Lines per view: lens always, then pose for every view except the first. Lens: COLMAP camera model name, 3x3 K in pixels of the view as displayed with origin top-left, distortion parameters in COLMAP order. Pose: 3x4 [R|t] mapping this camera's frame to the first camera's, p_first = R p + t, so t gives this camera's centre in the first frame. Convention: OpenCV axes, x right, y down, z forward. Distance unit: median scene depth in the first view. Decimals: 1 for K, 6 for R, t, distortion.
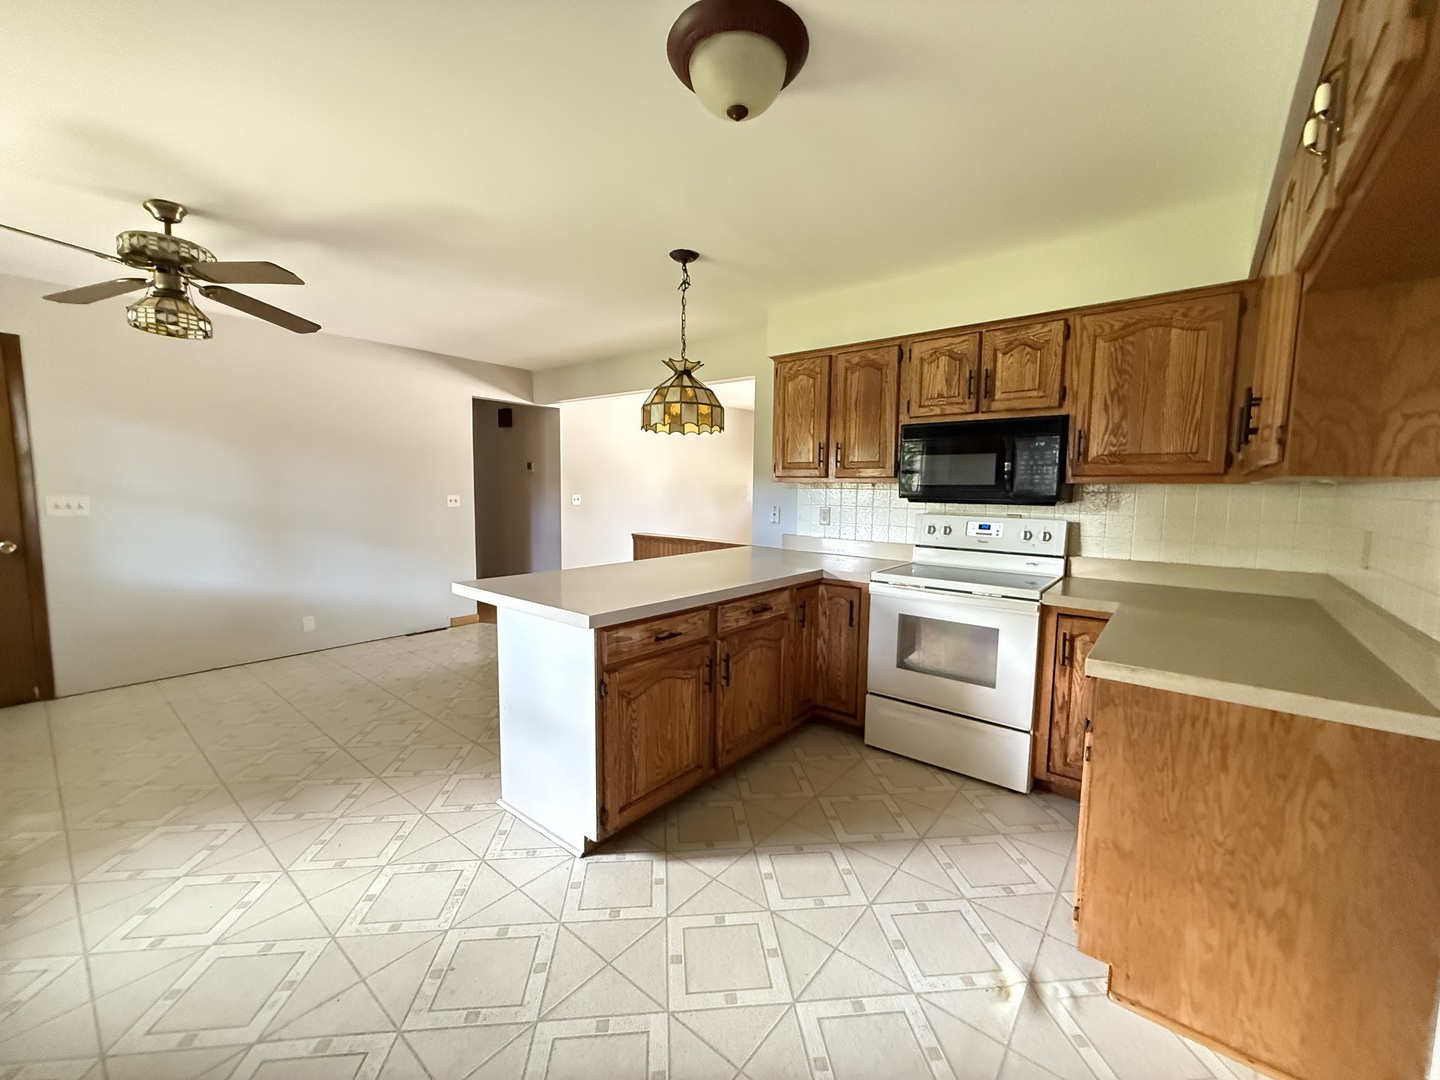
lens RADIAL K [[574.8, 0, 718.8], [0, 574.8, 540.0], [0, 0, 1]] dist [0.001943, -0.001340]
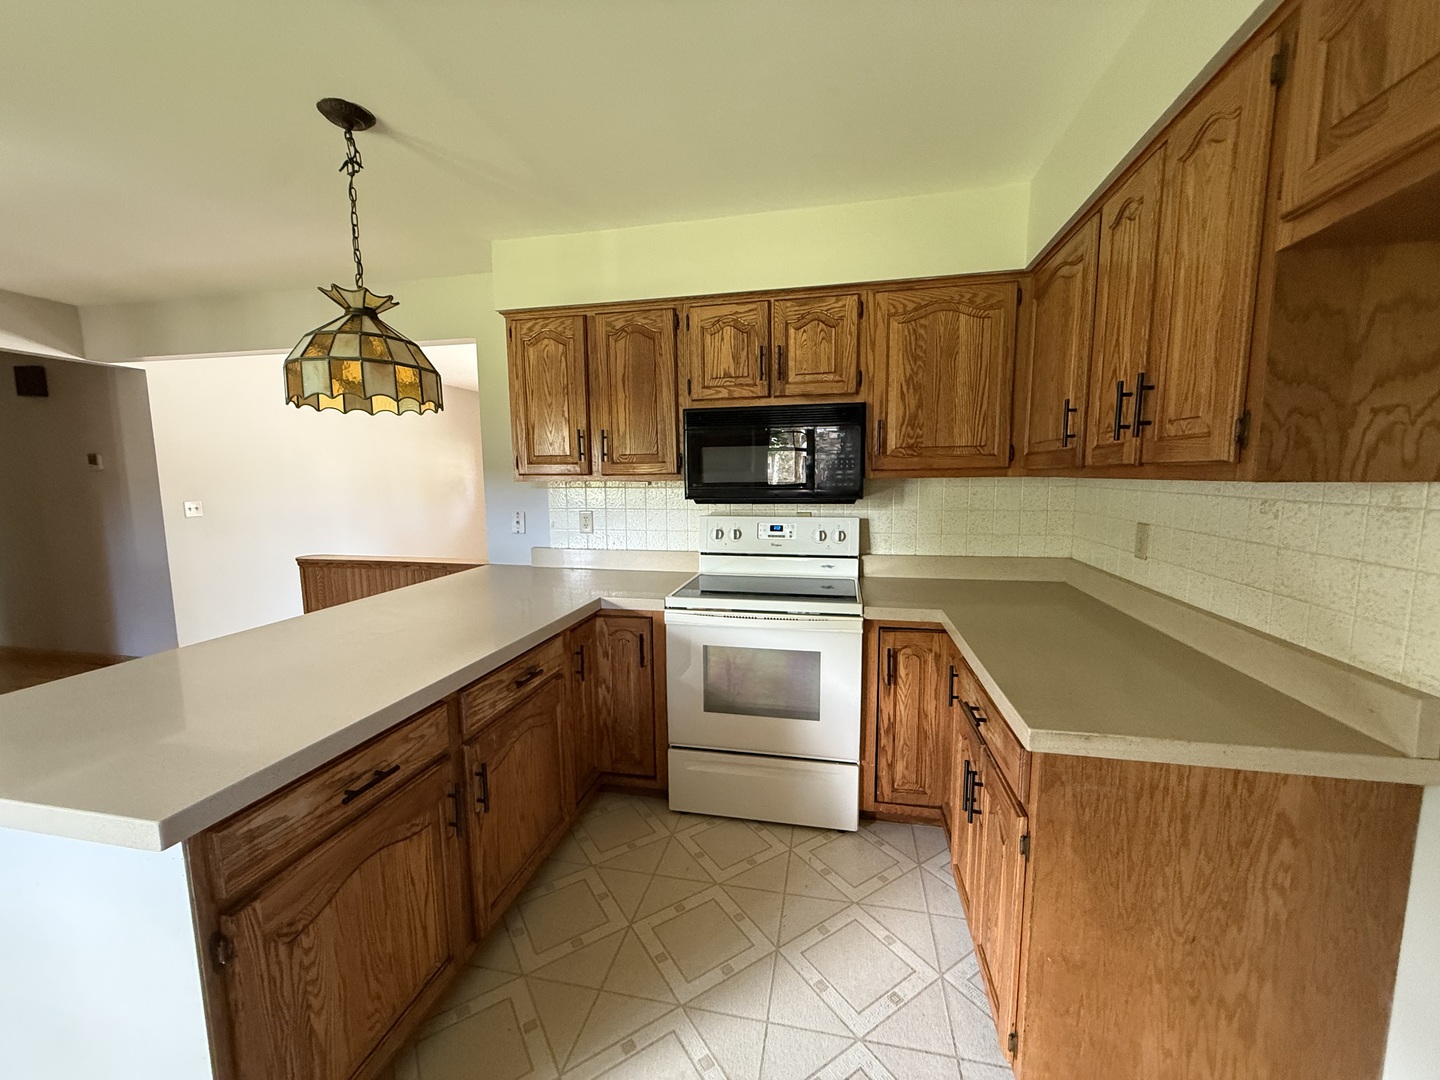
lens RADIAL K [[574.8, 0, 719.3], [0, 574.8, 541.0], [0, 0, 1]] dist [0.001943, -0.001340]
pose [[0.889229, -0.075001, 0.451272, -0.020122], [0.063447, 0.997155, 0.040704, -0.054800], [-0.453041, -0.007563, 0.891458, 0.311927]]
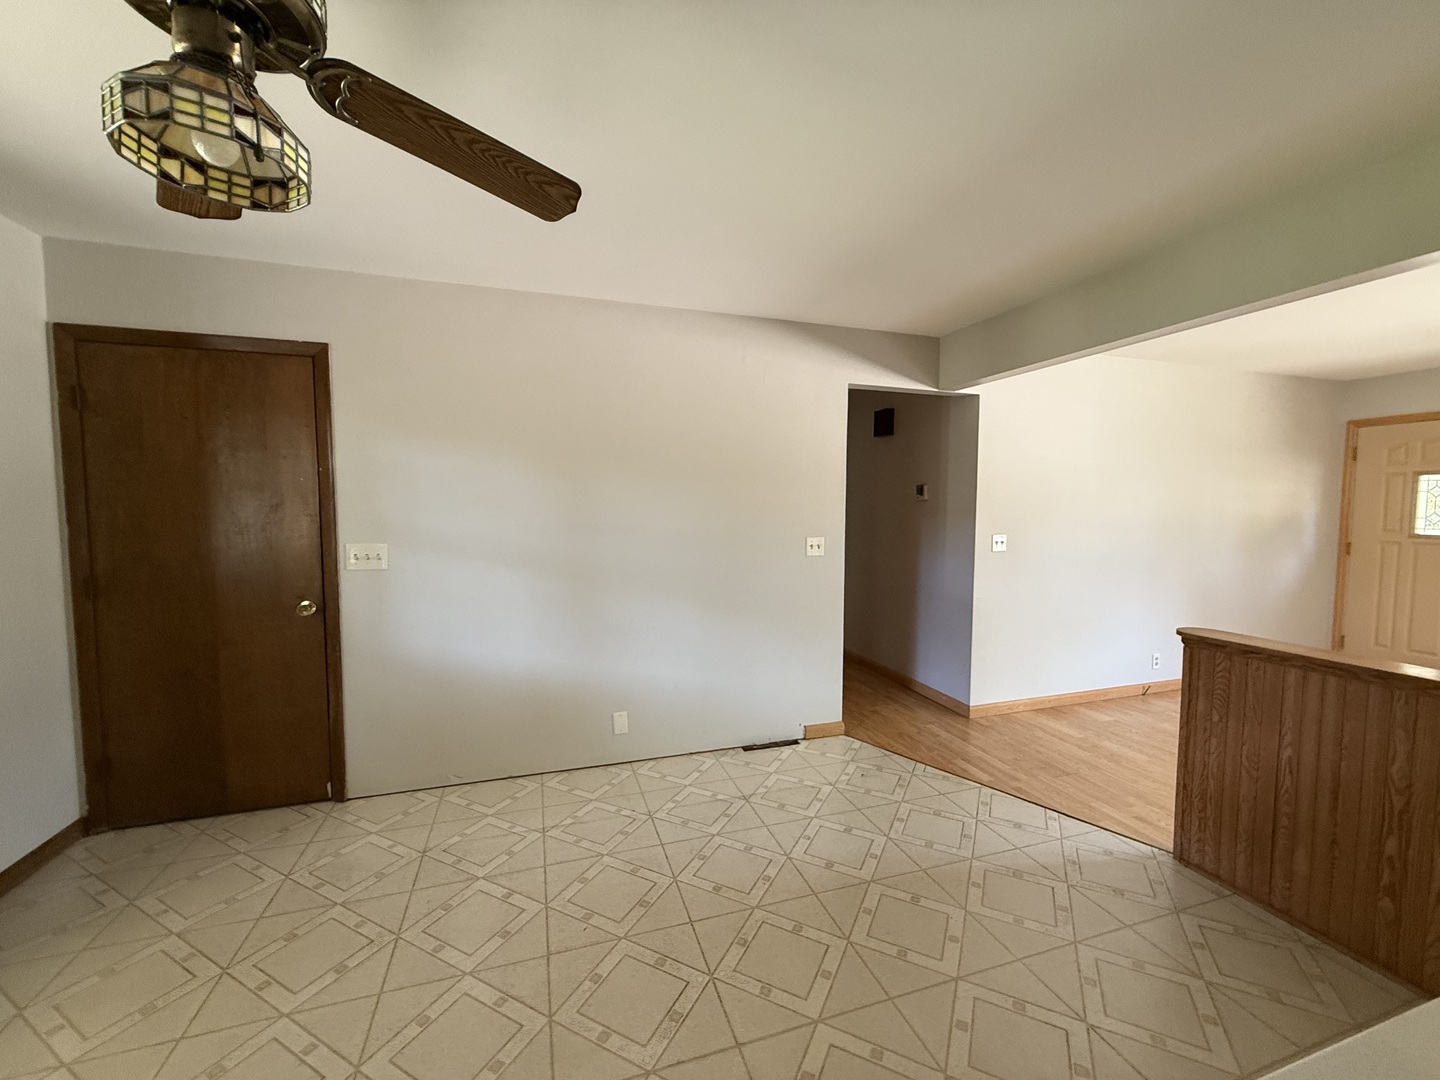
lens RADIAL K [[574.8, 0, 717.7], [0, 574.8, 543.9], [0, 0, 1]] dist [0.001943, -0.001340]
pose [[0.839023, 0.022766, -0.543619, -0.424276], [-0.042246, 0.998834, -0.023374, -0.108521], [0.542453, 0.042577, 0.839007, 0.832660]]
